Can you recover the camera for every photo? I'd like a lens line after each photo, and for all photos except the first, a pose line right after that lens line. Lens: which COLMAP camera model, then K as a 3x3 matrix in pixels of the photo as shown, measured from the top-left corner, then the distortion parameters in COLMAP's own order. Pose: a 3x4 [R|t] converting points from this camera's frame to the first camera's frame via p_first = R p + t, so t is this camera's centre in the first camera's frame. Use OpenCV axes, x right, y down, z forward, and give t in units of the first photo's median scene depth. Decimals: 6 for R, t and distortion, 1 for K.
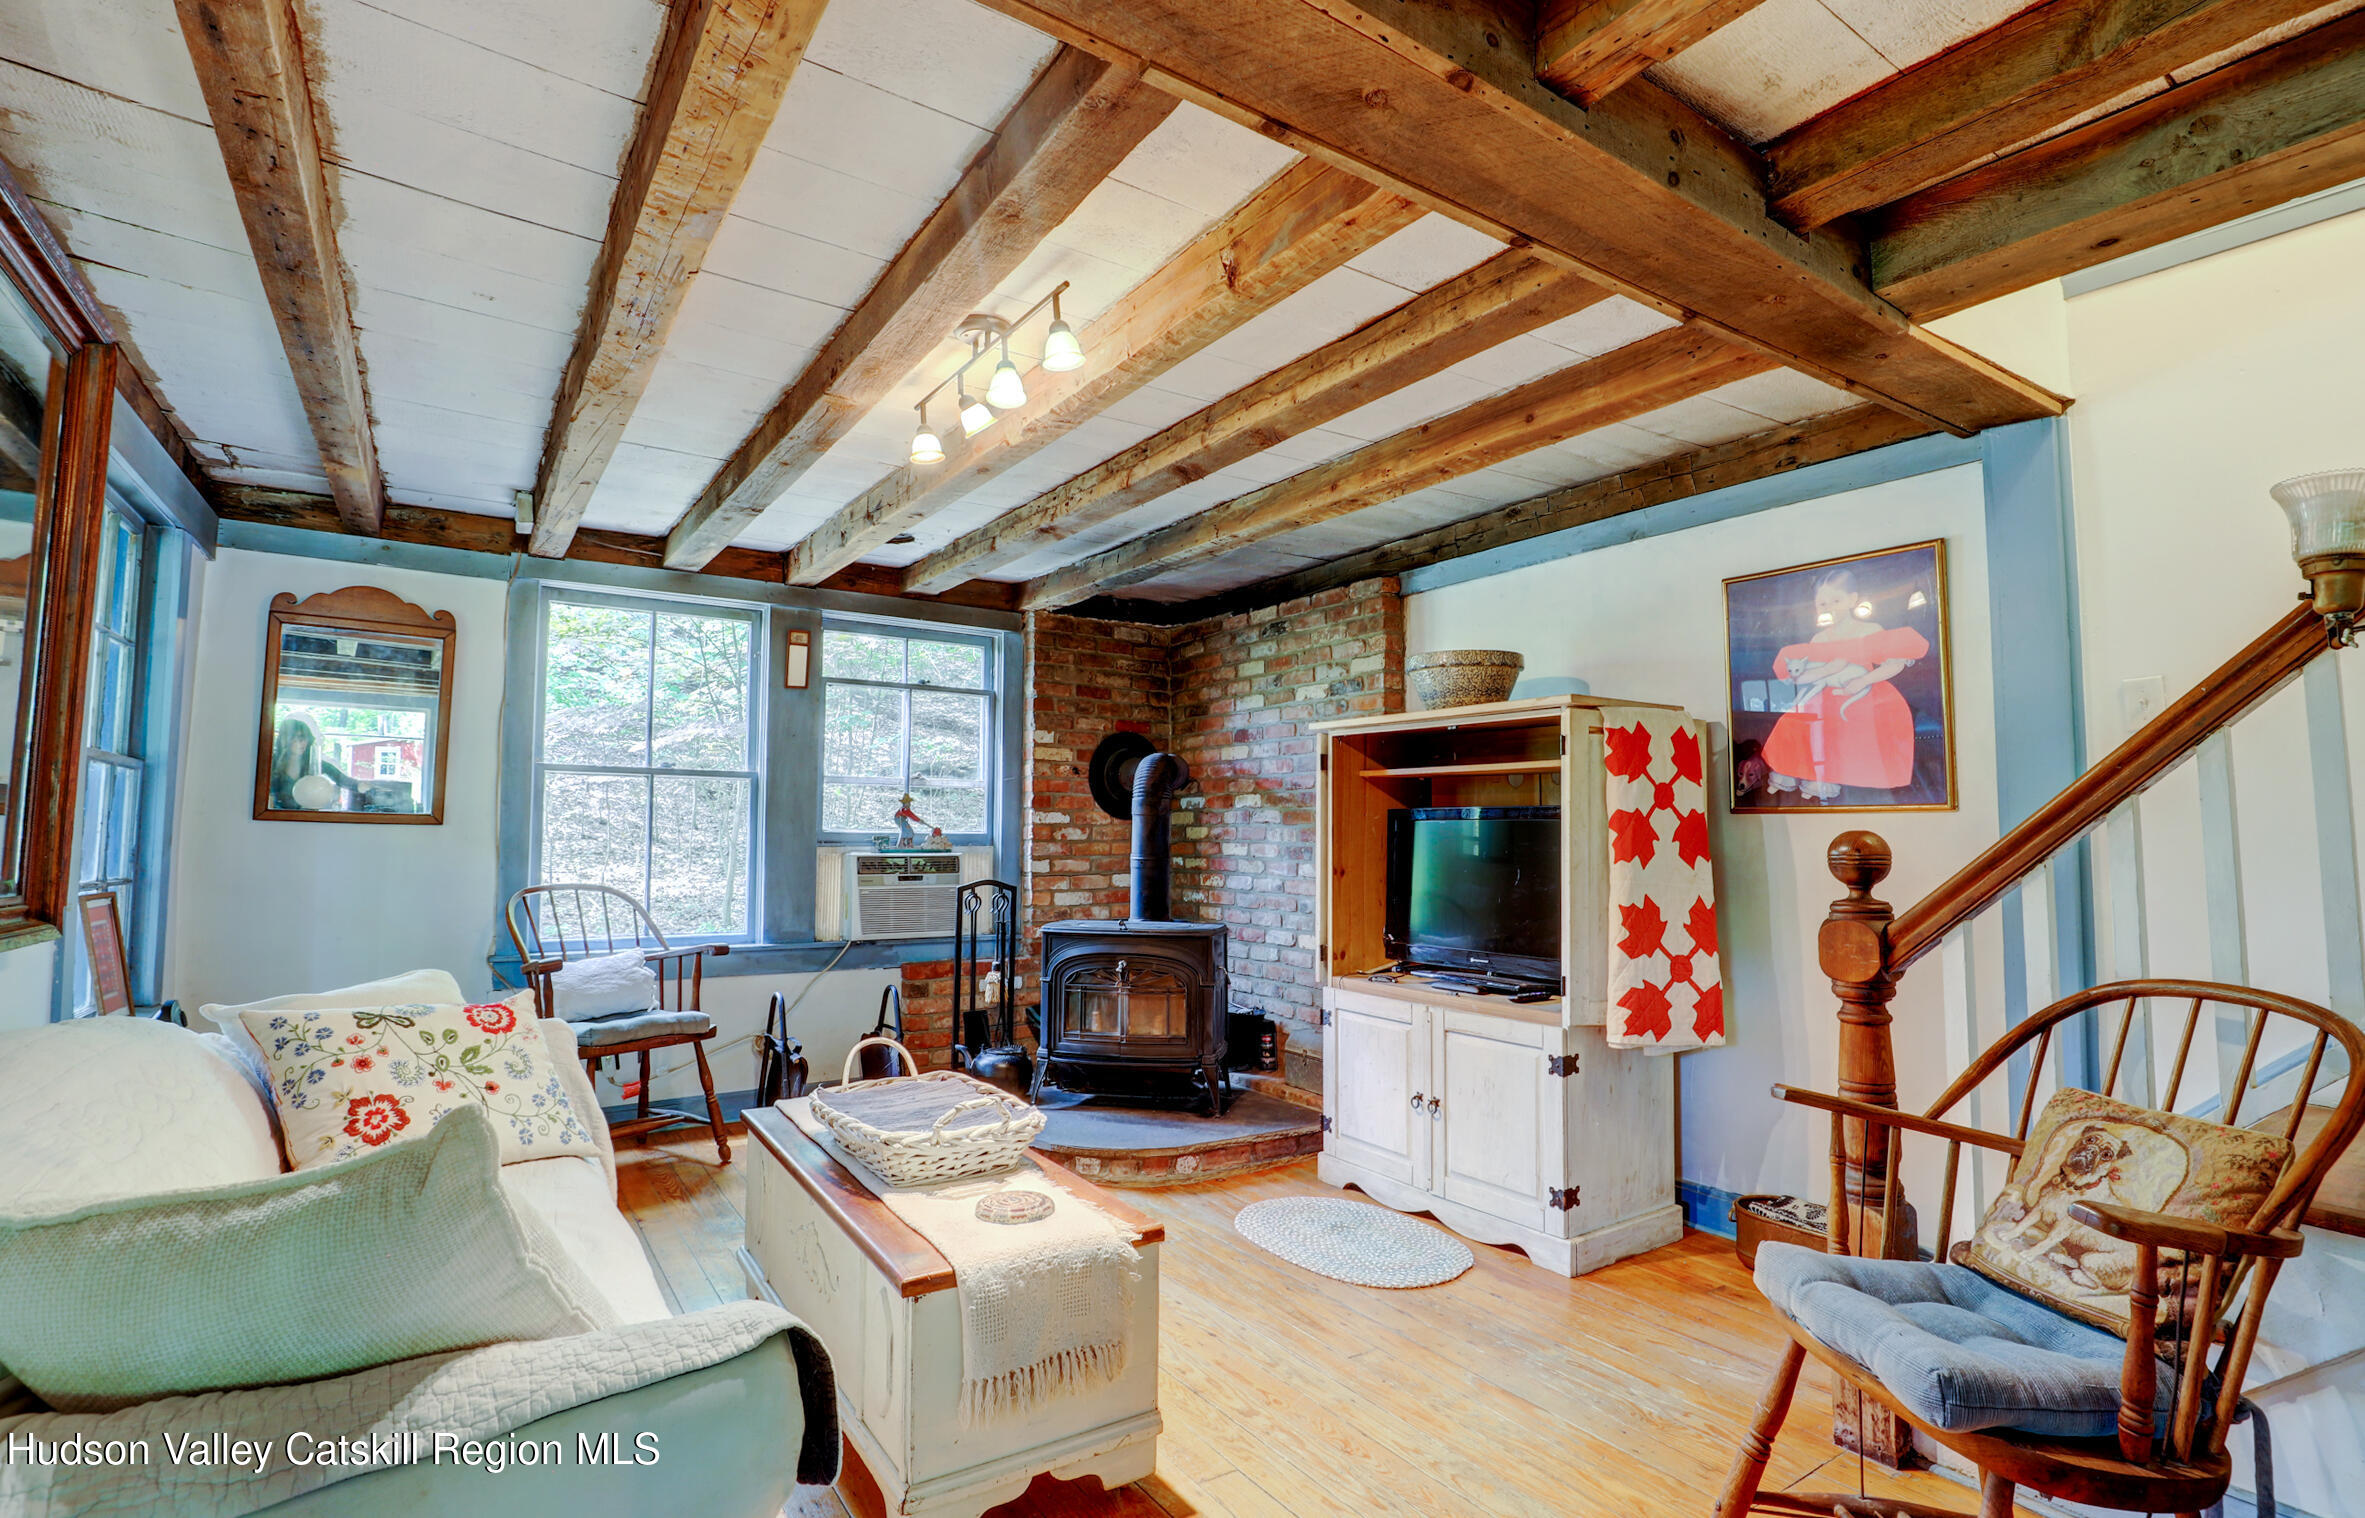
lens RADIAL K [[1112.2, 0, 1175.8], [0, 1112.2, 766.2], [0, 0, 1]] dist [-0.035501, 0.006467]
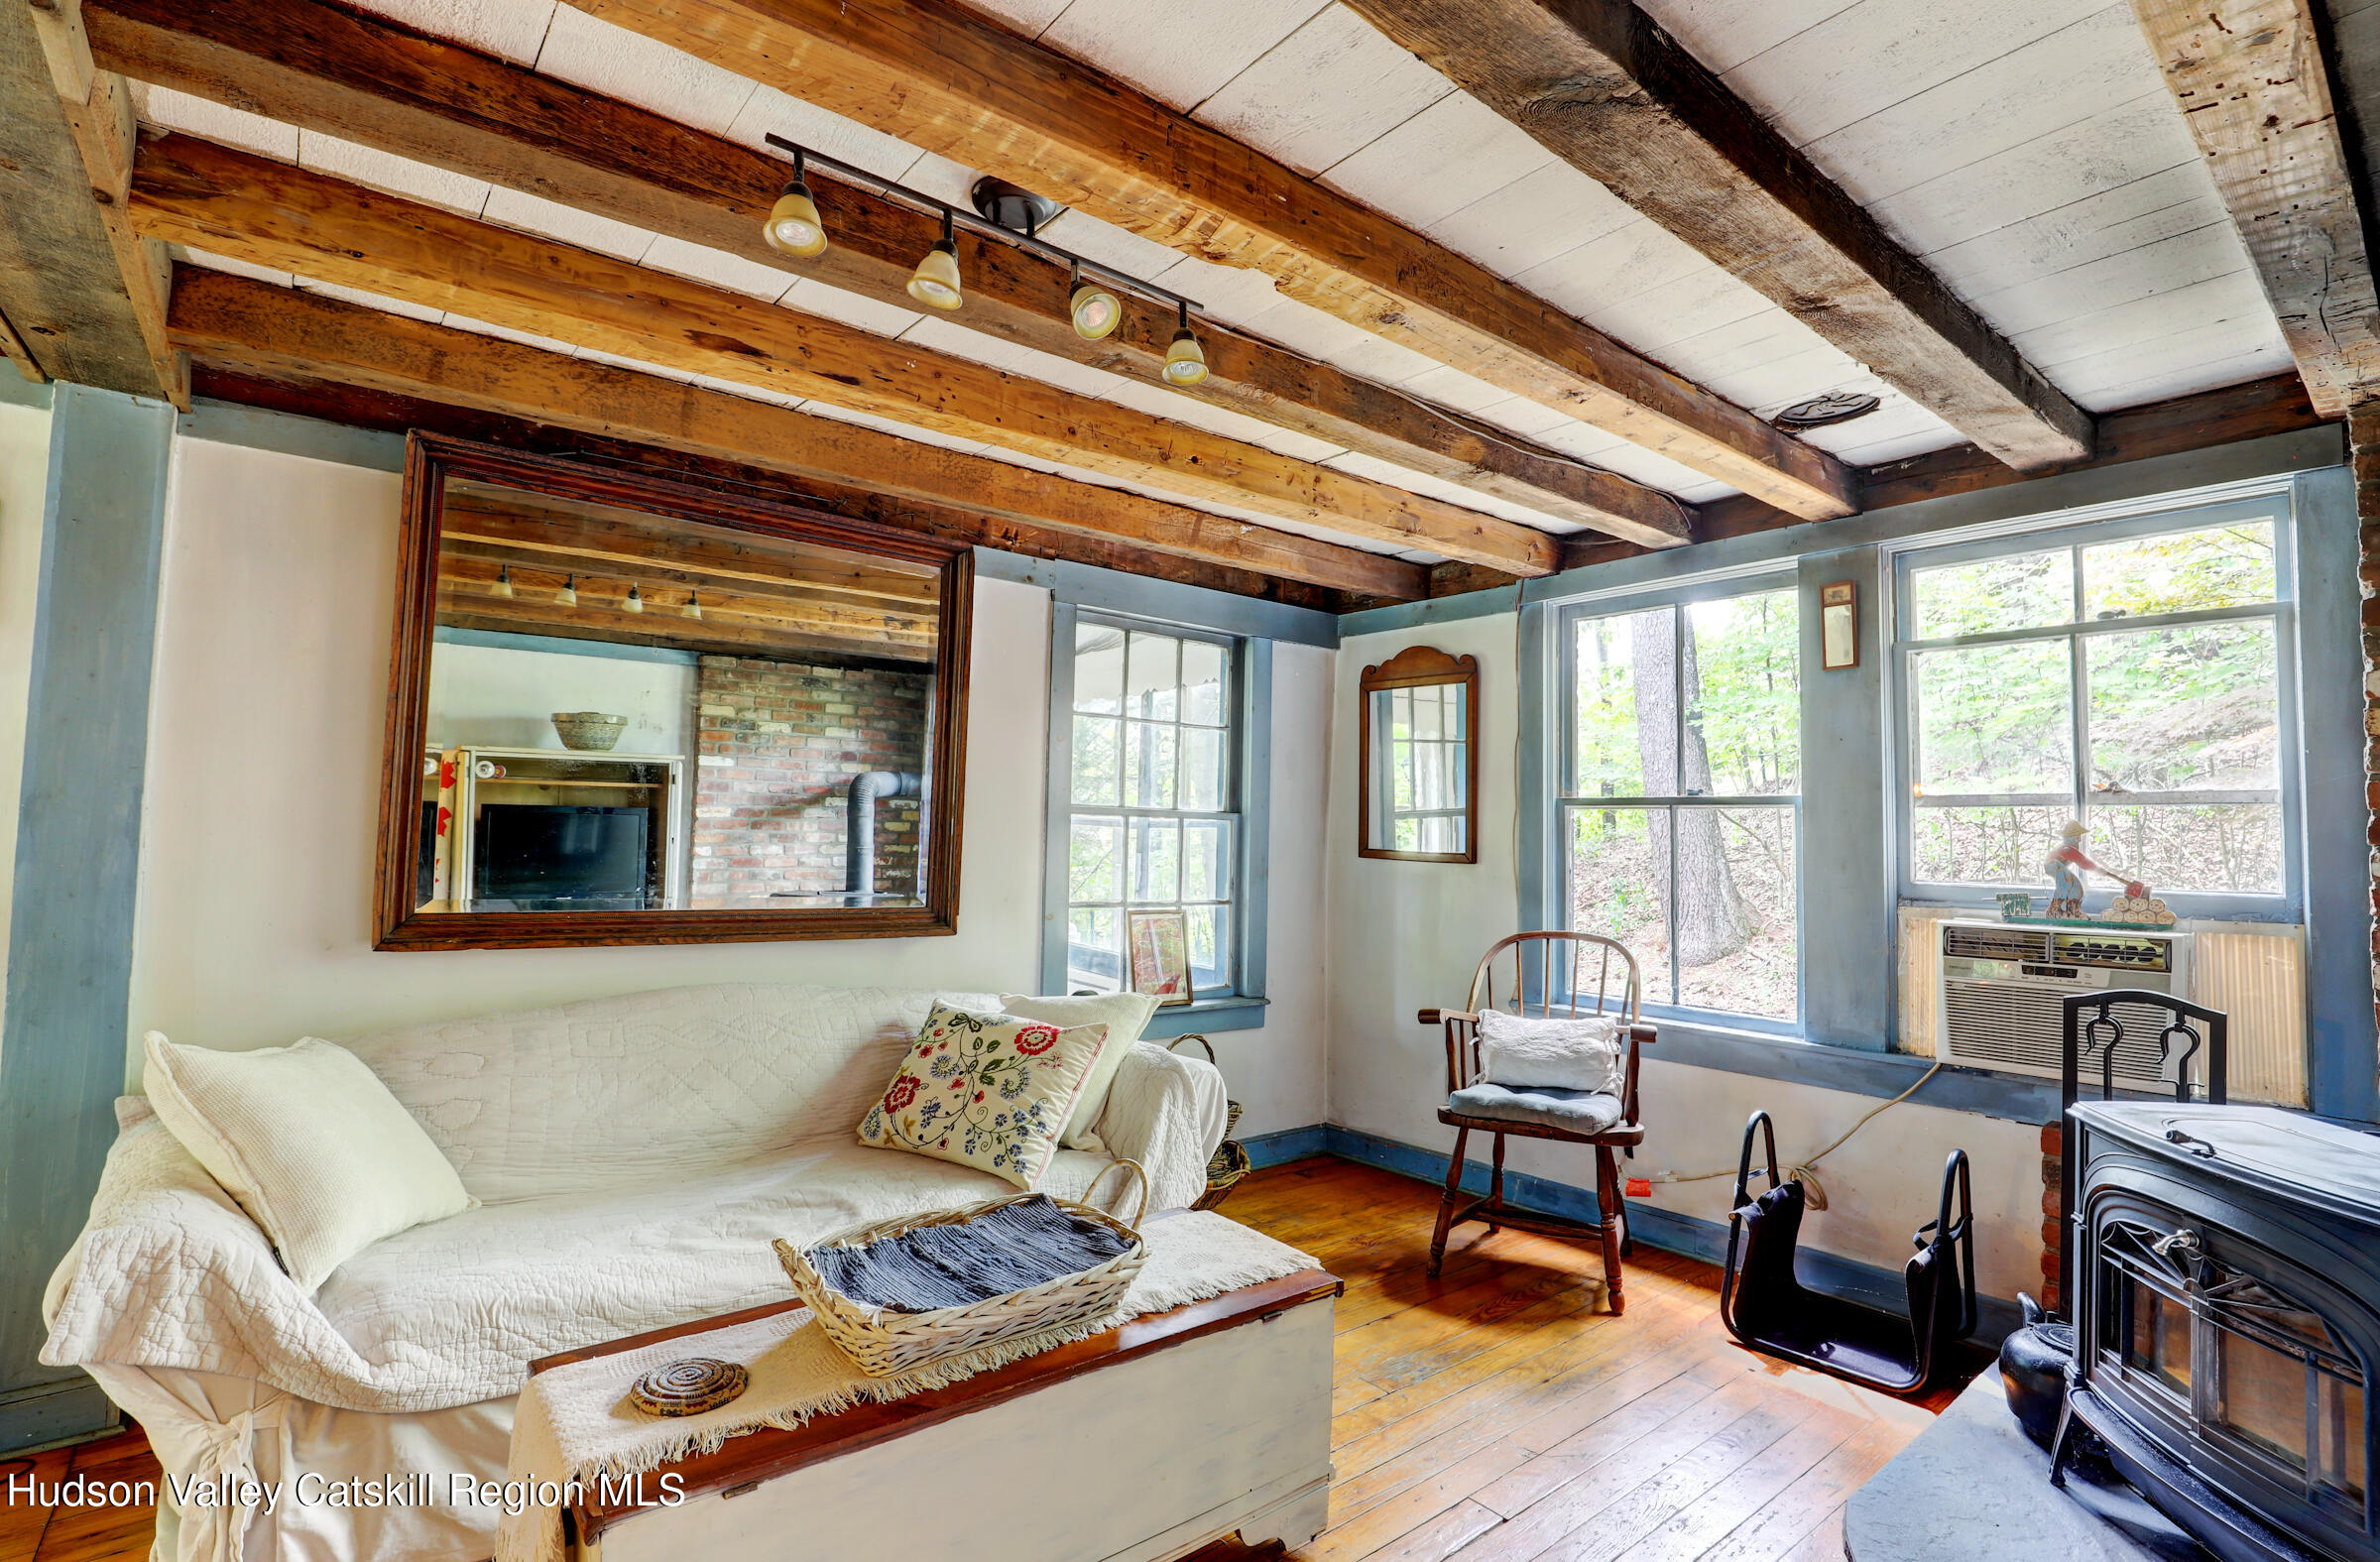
lens RADIAL K [[1121.0, 0, 1190.2], [0, 1121.0, 774.6], [0, 0, 1]] dist [-0.034900, 0.006056]
pose [[0.086148, -0.054185, -0.994808, 0.311298], [0.050576, 0.997470, -0.049950, 0.008323], [0.994998, -0.046011, 0.088671, 0.579421]]
